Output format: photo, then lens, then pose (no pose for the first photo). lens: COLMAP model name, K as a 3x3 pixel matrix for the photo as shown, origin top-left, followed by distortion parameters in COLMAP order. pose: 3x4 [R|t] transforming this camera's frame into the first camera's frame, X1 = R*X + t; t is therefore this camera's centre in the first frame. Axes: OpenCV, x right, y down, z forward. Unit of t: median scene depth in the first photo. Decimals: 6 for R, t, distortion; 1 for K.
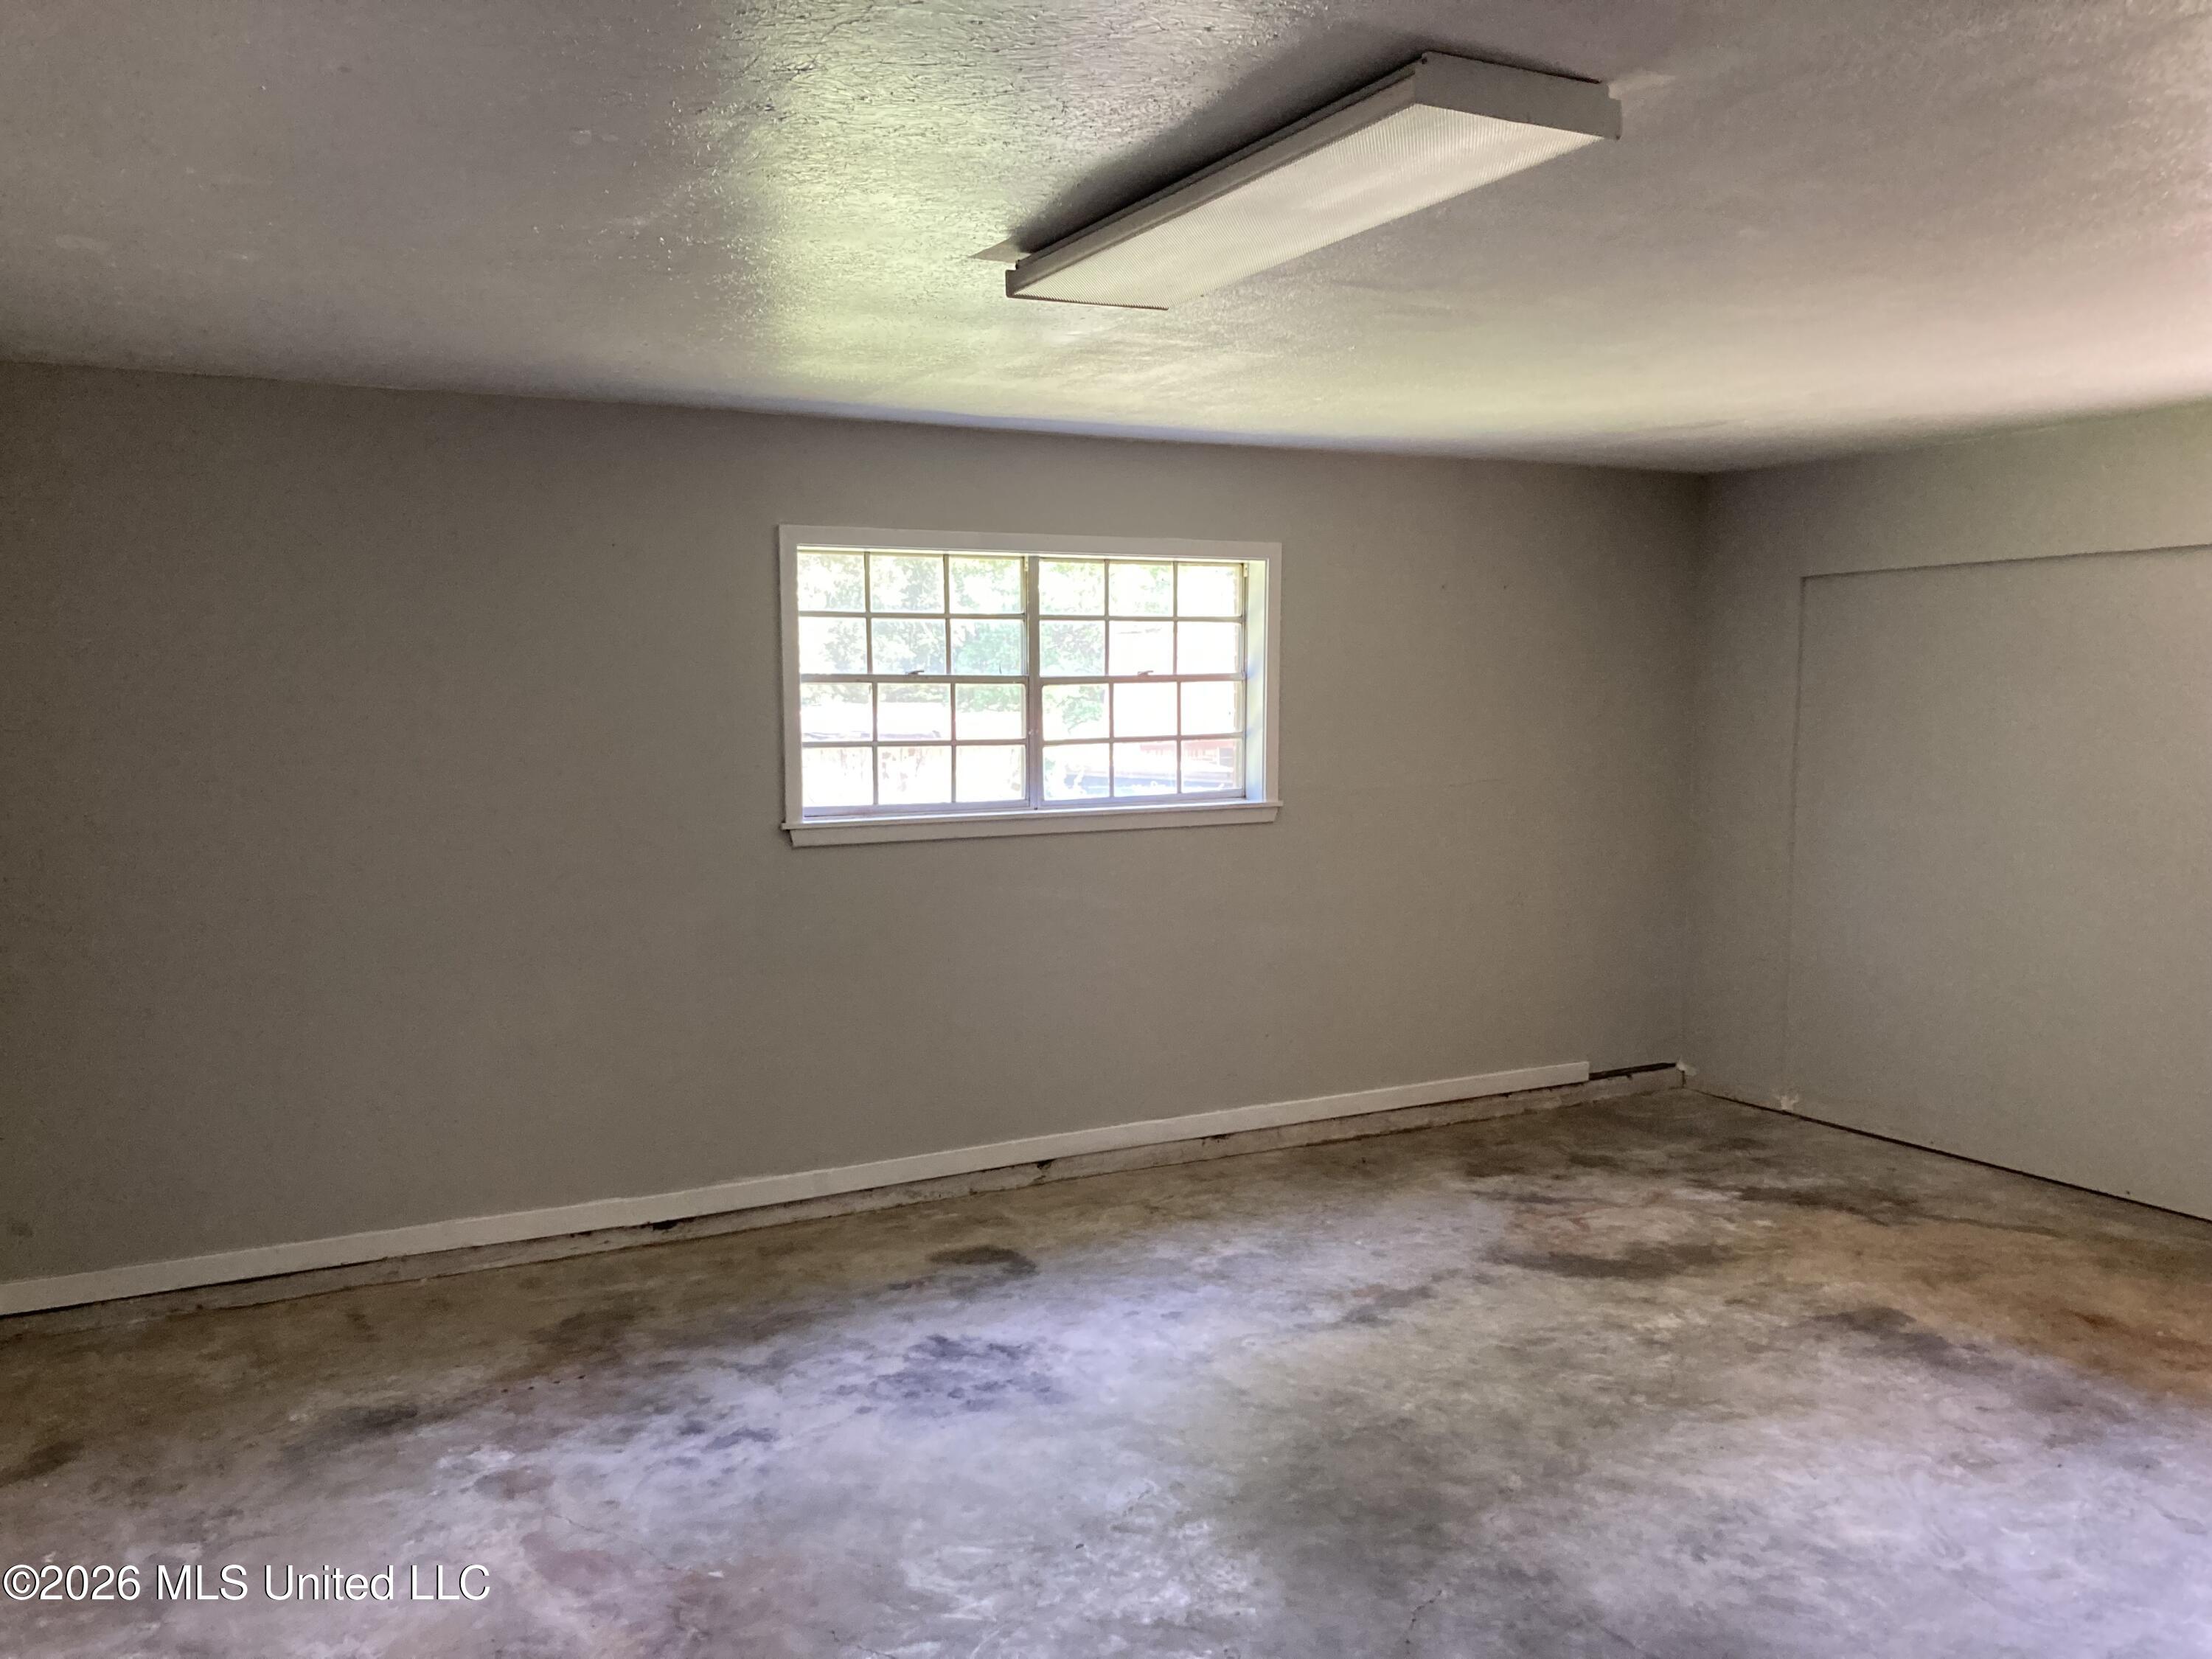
lens RADIAL K [[1849.1, 0, 1097.6], [0, 1849.1, 829.5], [0, 0, 1]] dist [-0.018322, 0.016684]
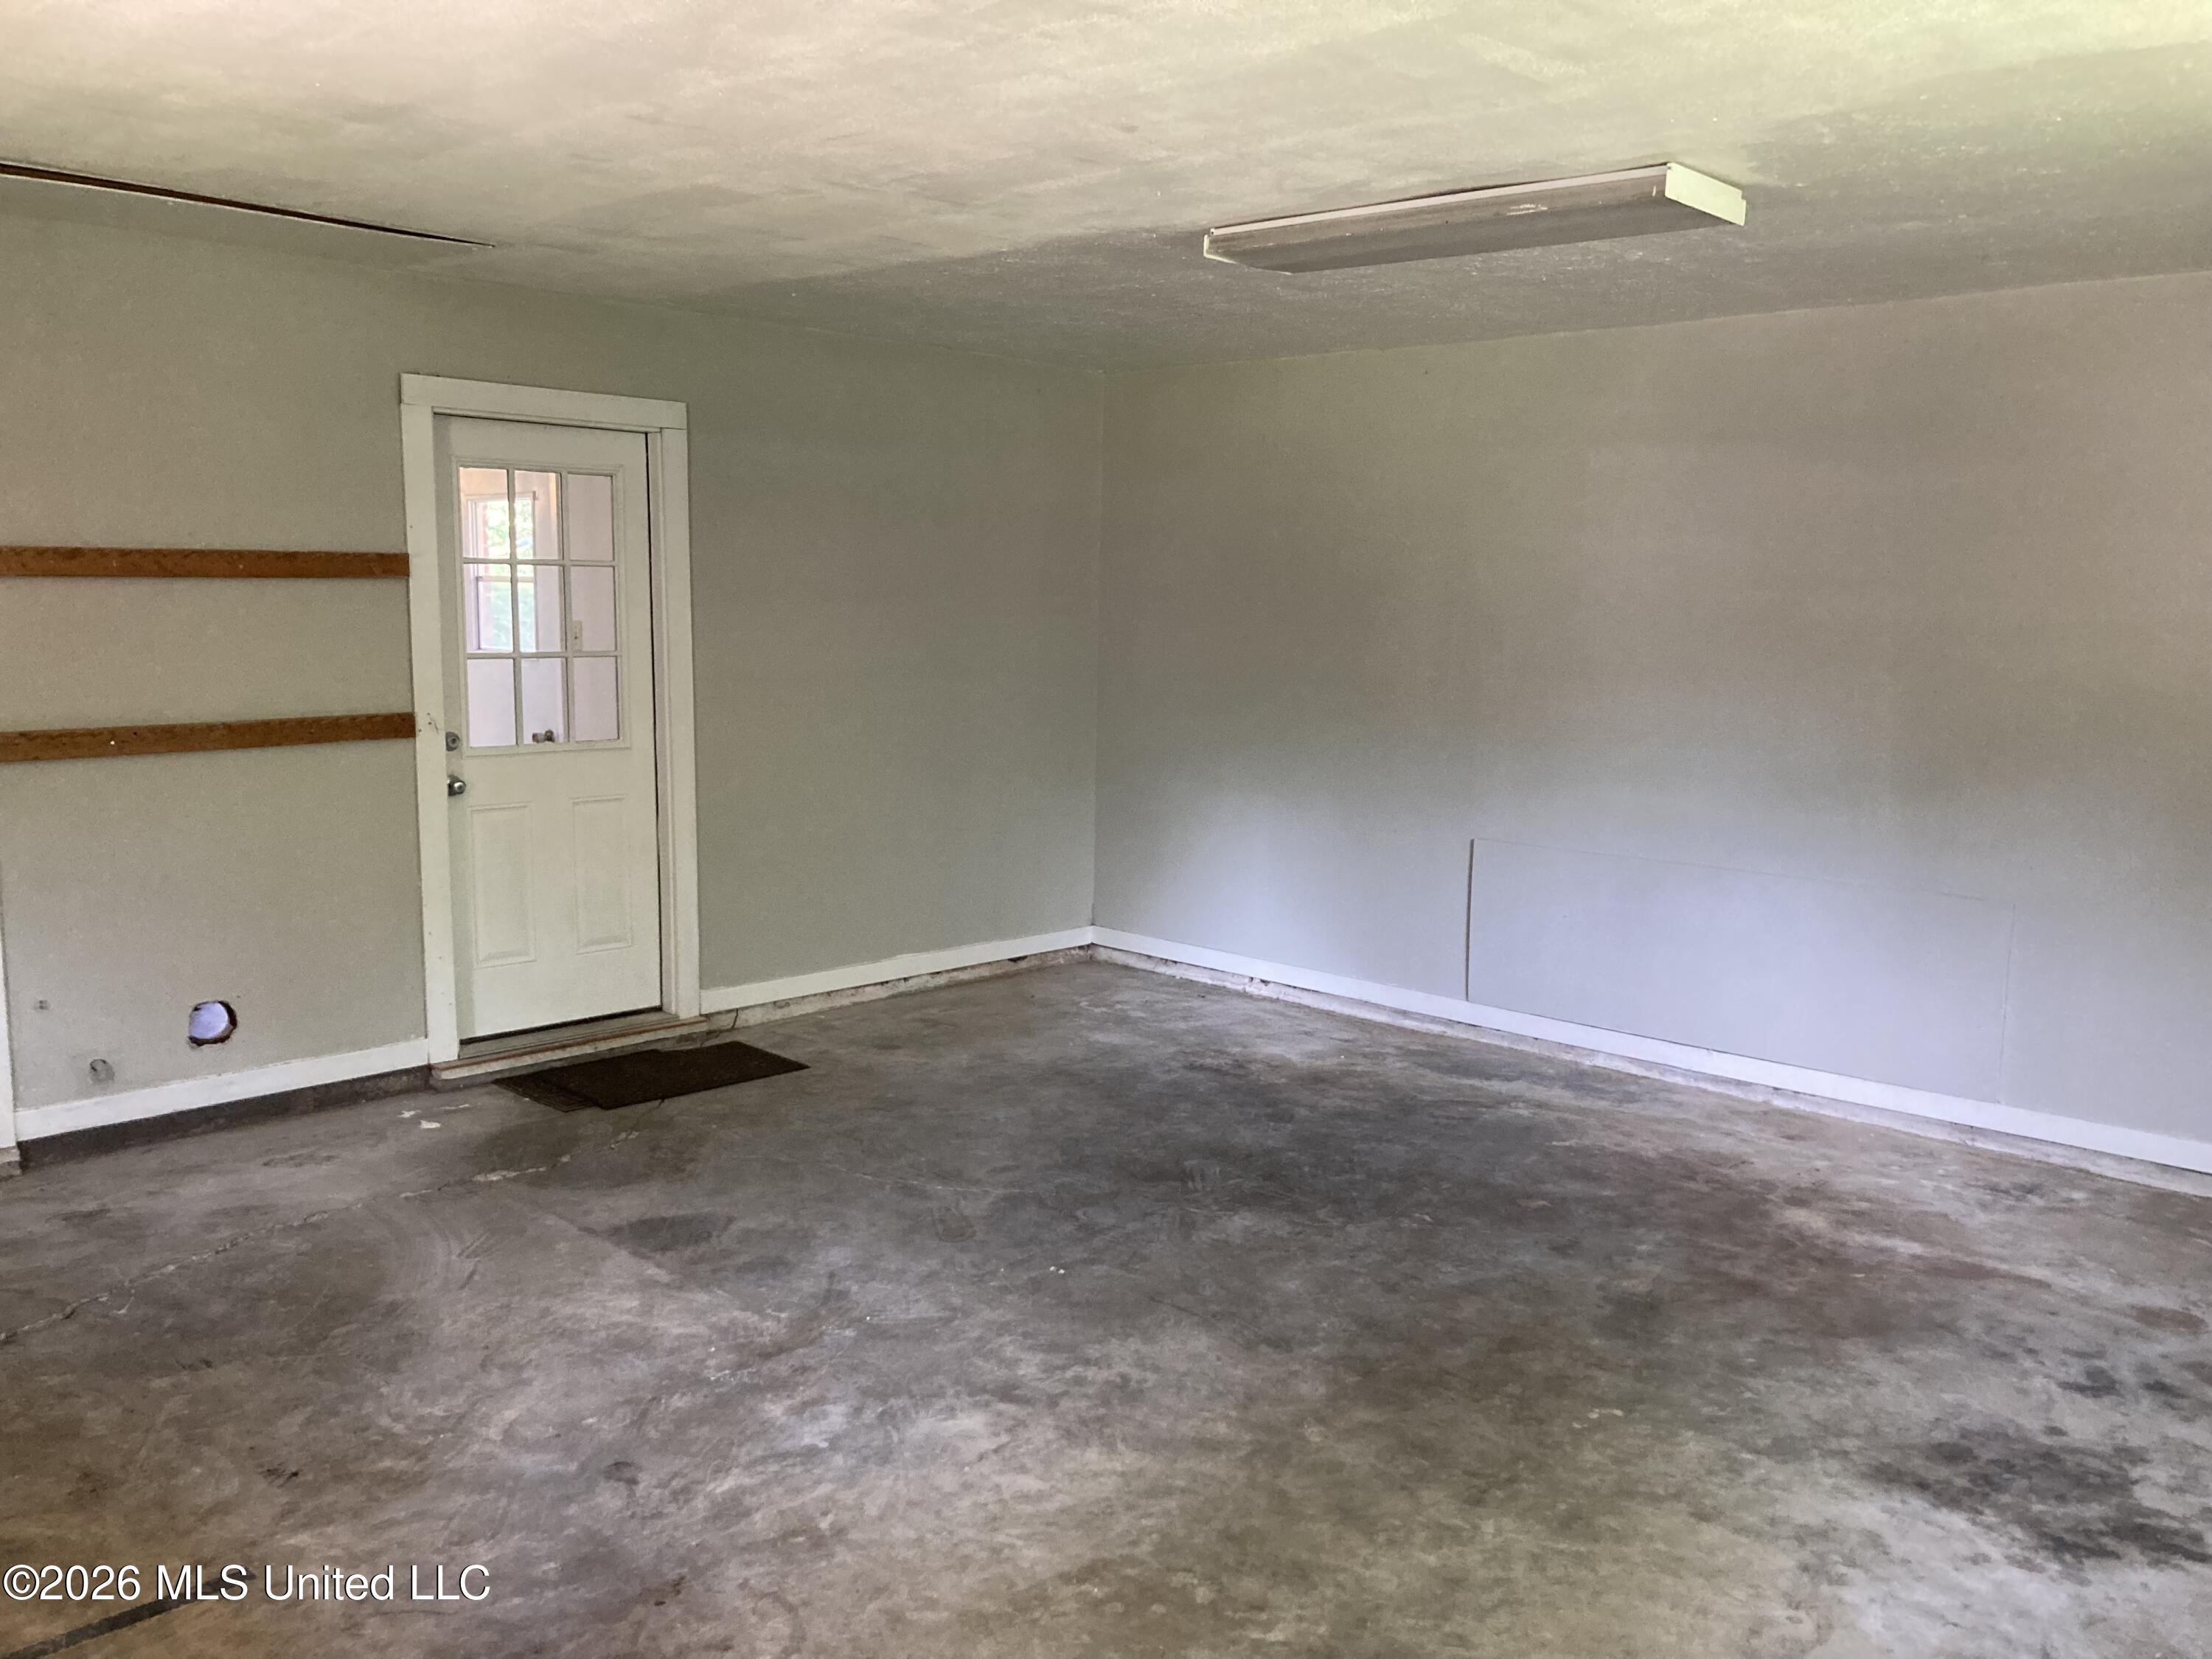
lens RADIAL K [[1849.1, 0, 1107.8], [0, 1849.1, 829.3], [0, 0, 1]] dist [-0.018322, 0.016684]
pose [[-0.954189, 0.036840, -0.296927, 0.582428], [-0.028913, 0.976393, 0.214056, -0.138103], [0.297803, 0.212835, -0.930599, 1.748175]]
